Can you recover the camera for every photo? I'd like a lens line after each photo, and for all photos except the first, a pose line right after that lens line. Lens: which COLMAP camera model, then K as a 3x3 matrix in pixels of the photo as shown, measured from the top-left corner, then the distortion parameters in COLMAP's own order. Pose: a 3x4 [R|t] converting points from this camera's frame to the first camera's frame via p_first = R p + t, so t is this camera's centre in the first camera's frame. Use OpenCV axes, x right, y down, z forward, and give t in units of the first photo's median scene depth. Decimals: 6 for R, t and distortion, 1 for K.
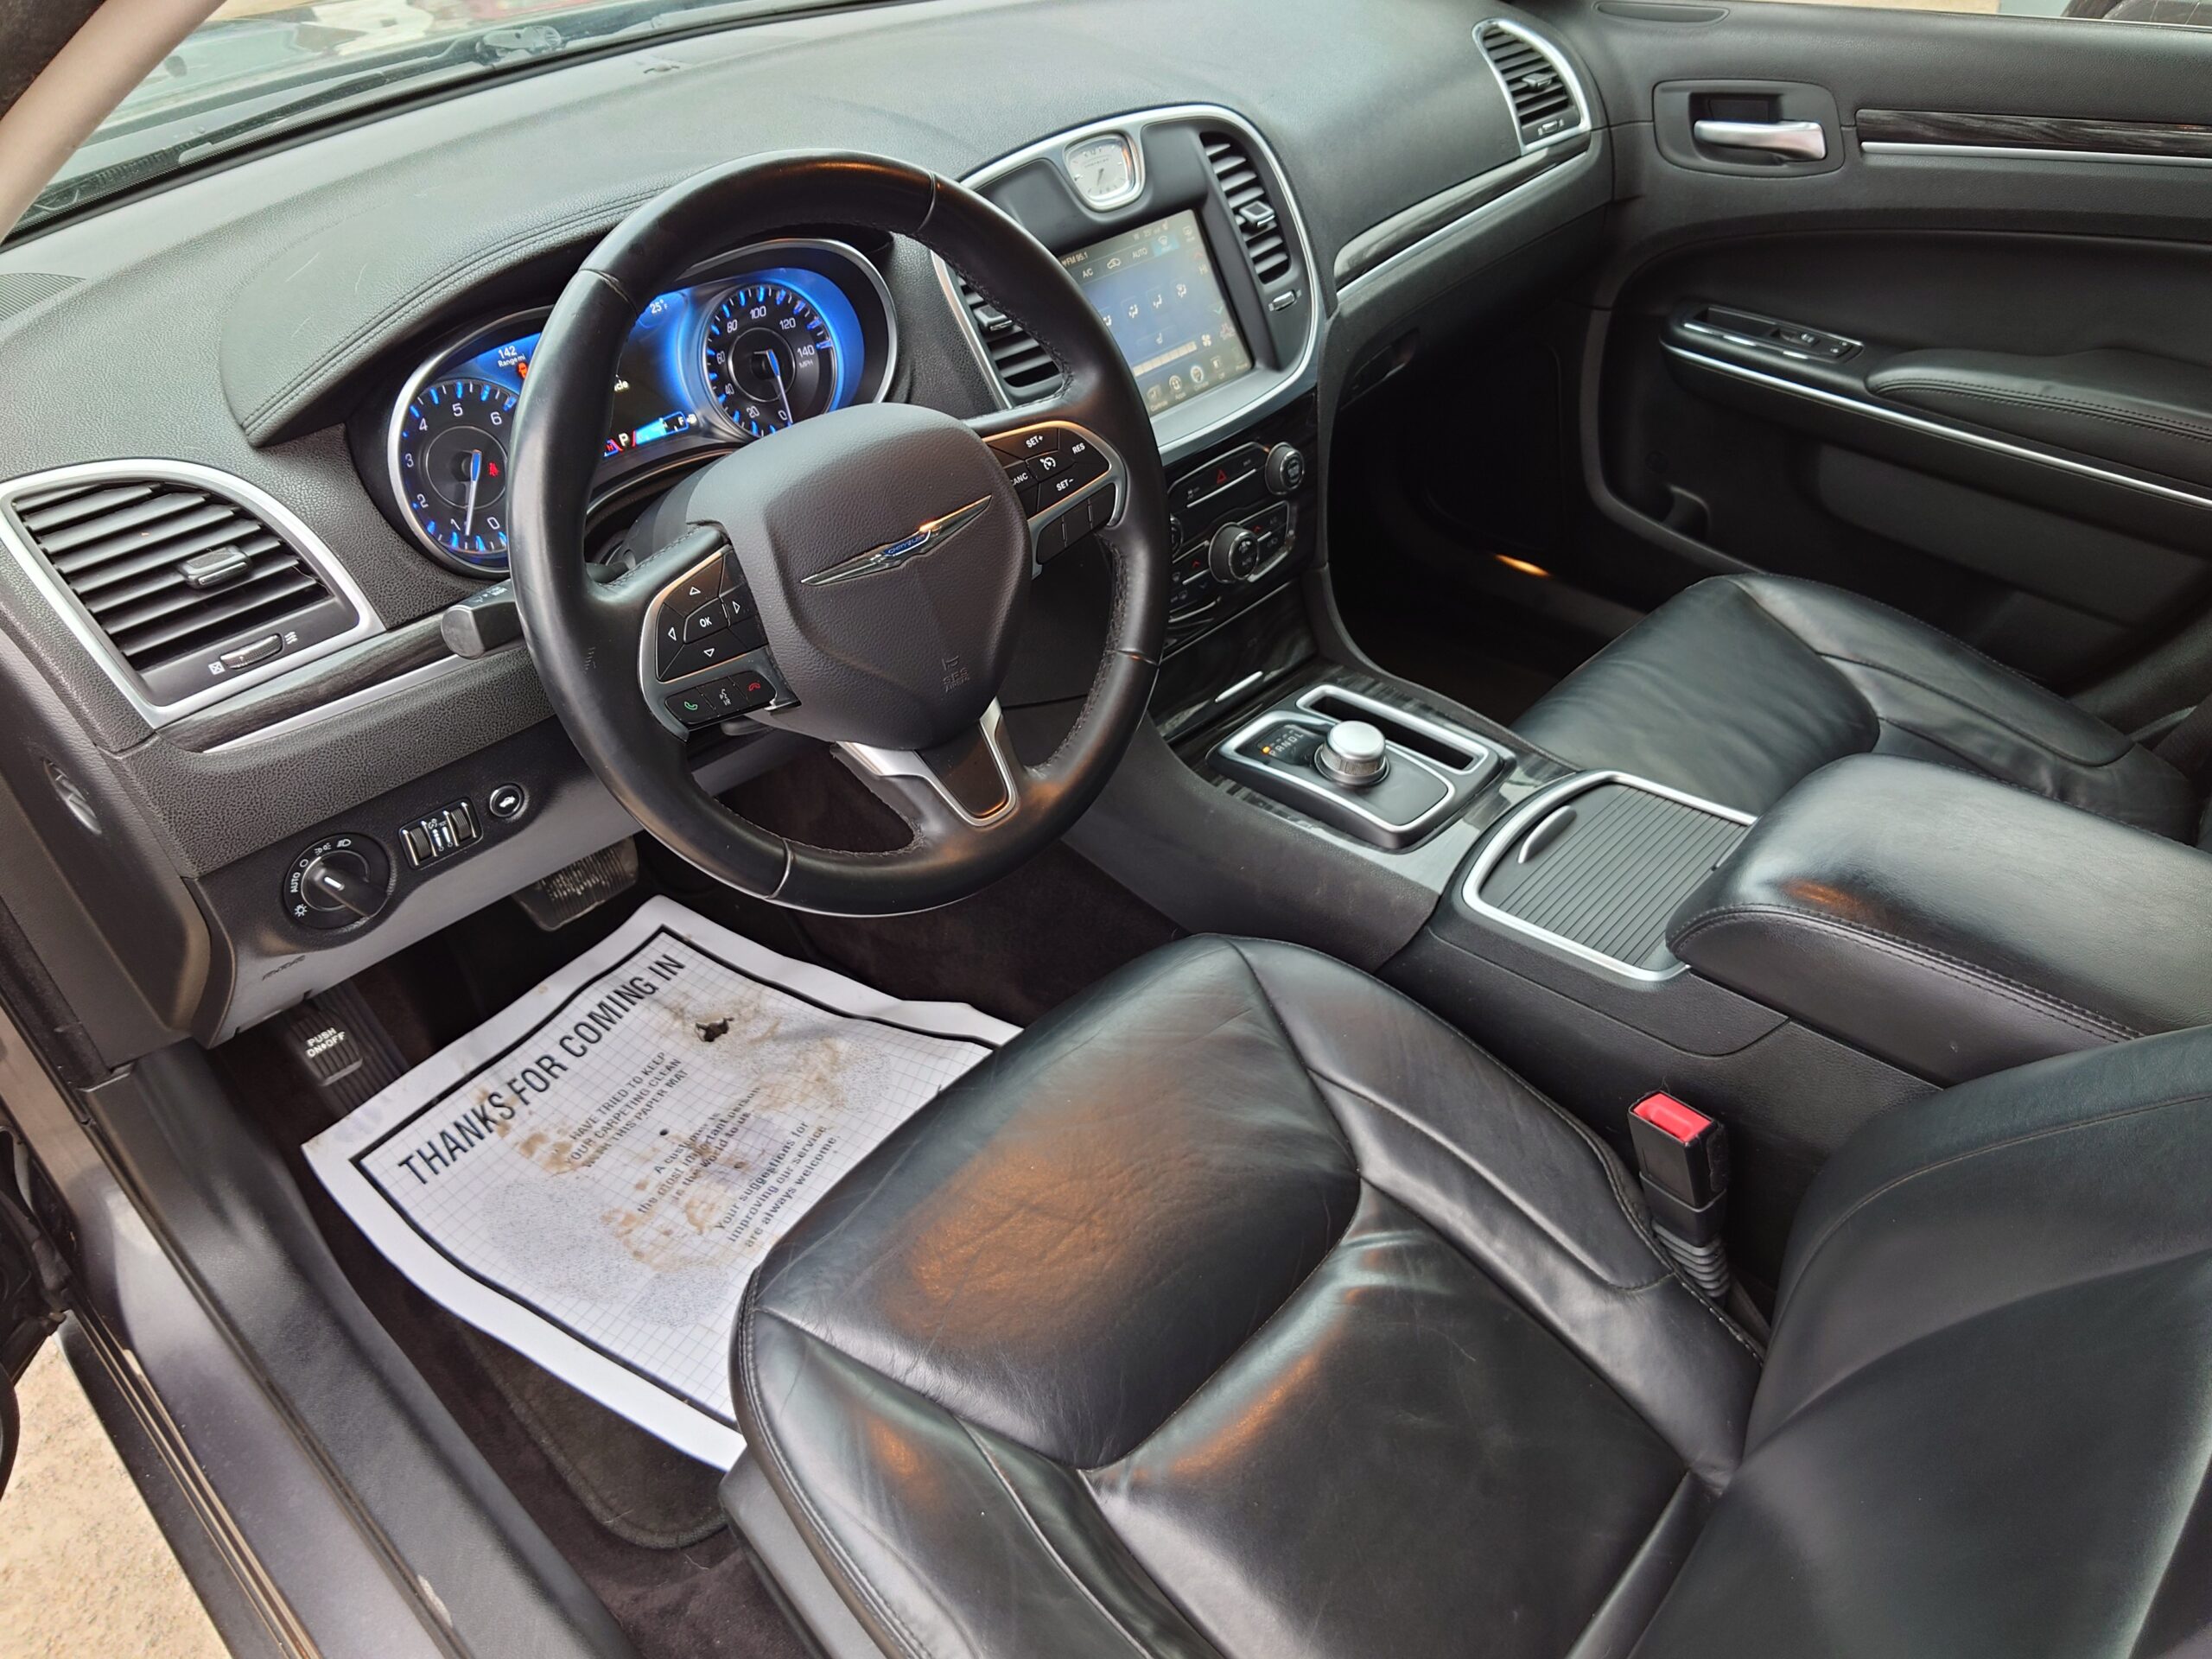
lens RADIAL K [[1547.6, 0, 1094.0], [0, 1547.6, 829.4], [0, 0, 1]] dist [0.002370, 0.002398]
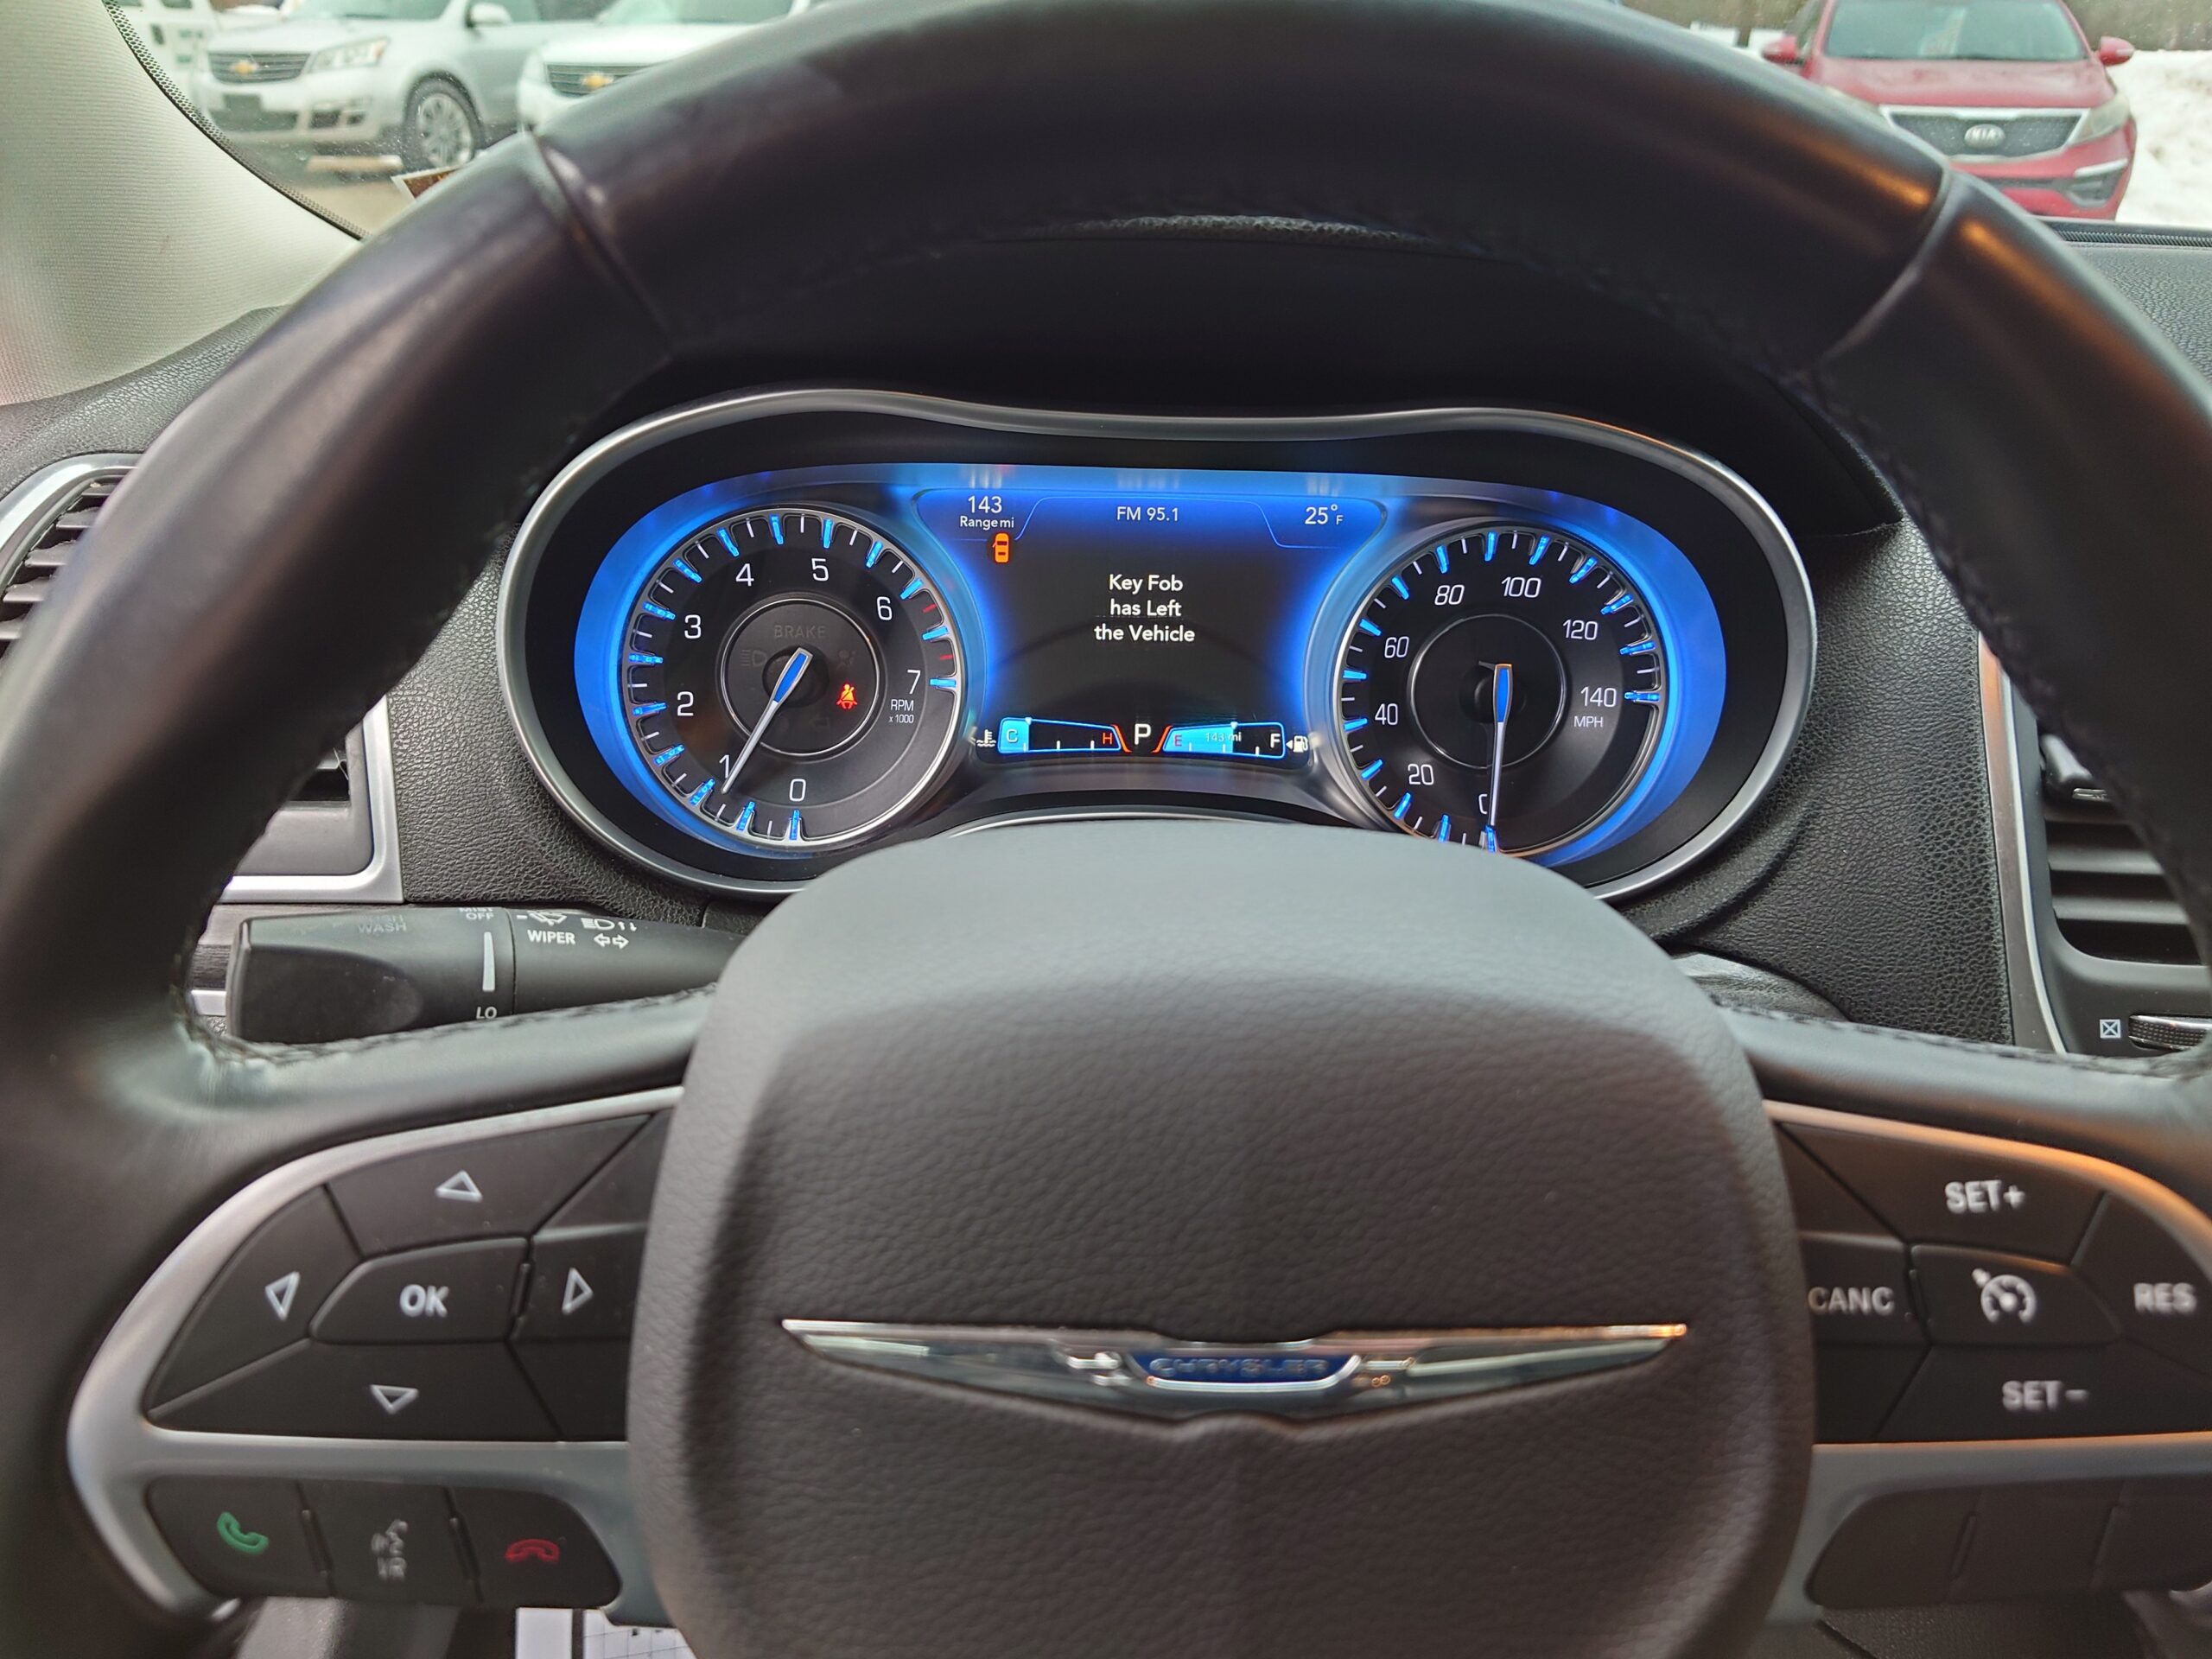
lens RADIAL K [[1547.6, 0, 1094.0], [0, 1547.6, 829.4], [0, 0, 1]] dist [0.002370, 0.002398]
pose [[0.724502, 0.354263, -0.591265, -0.012295], [-0.467500, 0.882905, -0.043846, -0.193341], [0.506498, 0.308183, 0.805285, 0.596032]]
